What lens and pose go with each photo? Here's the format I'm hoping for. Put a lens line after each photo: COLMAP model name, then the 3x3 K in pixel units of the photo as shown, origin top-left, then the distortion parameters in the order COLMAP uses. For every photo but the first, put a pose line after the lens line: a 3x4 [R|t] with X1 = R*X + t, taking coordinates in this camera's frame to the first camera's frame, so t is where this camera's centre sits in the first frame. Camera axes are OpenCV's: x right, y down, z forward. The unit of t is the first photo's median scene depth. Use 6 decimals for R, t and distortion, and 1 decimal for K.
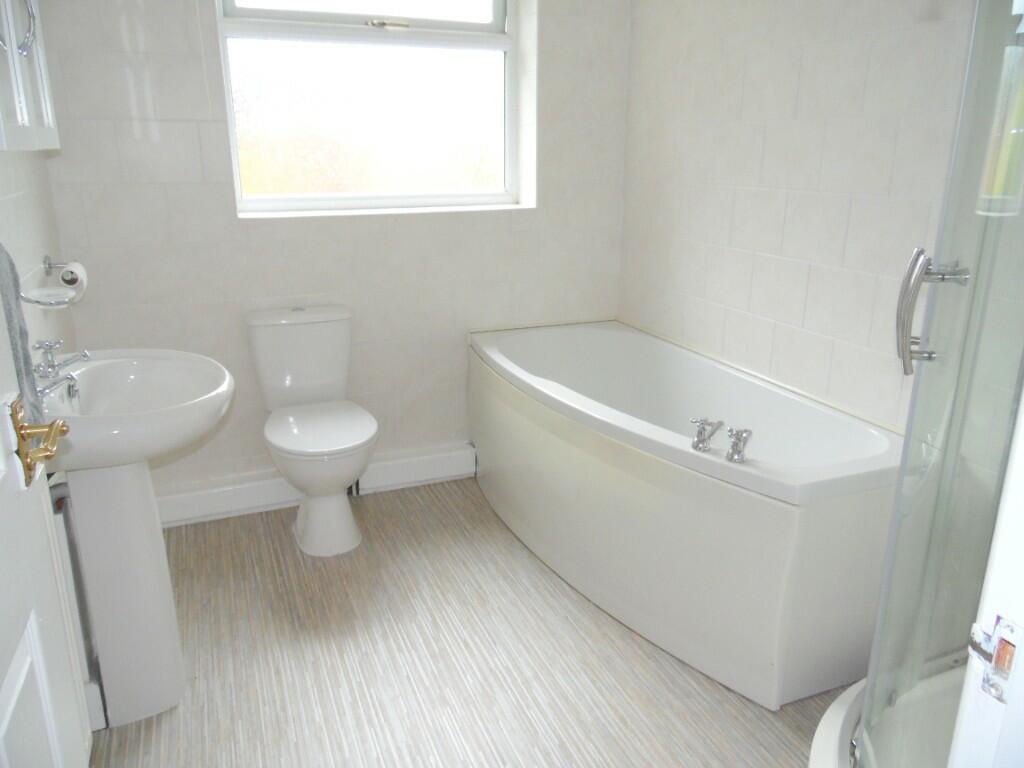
lens RADIAL K [[770.8, 0, 512.8], [0, 770.8, 379.1], [0, 0, 1]] dist [-0.028842, 0.053031]
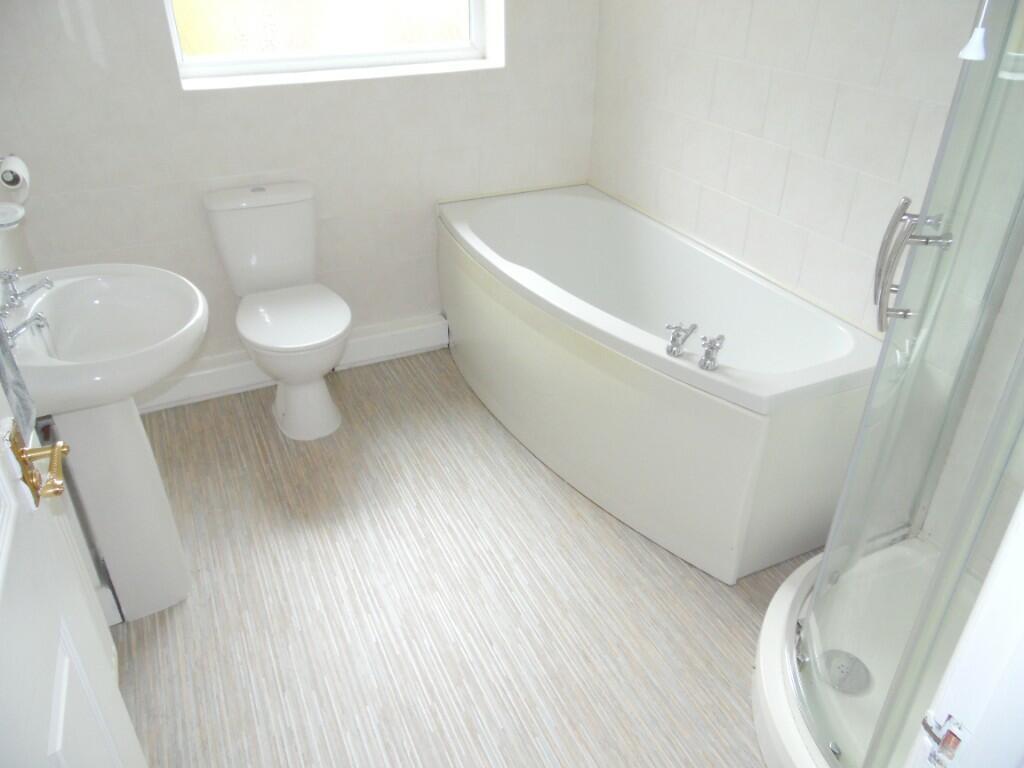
lens RADIAL K [[770.8, 0, 511.0], [0, 770.8, 375.3], [0, 0, 1]] dist [-0.028842, 0.053031]
pose [[0.998698, -0.025199, 0.044347, -0.019265], [0.013730, 0.970160, 0.242077, -0.129398], [-0.049124, -0.241153, 0.969243, 0.006948]]
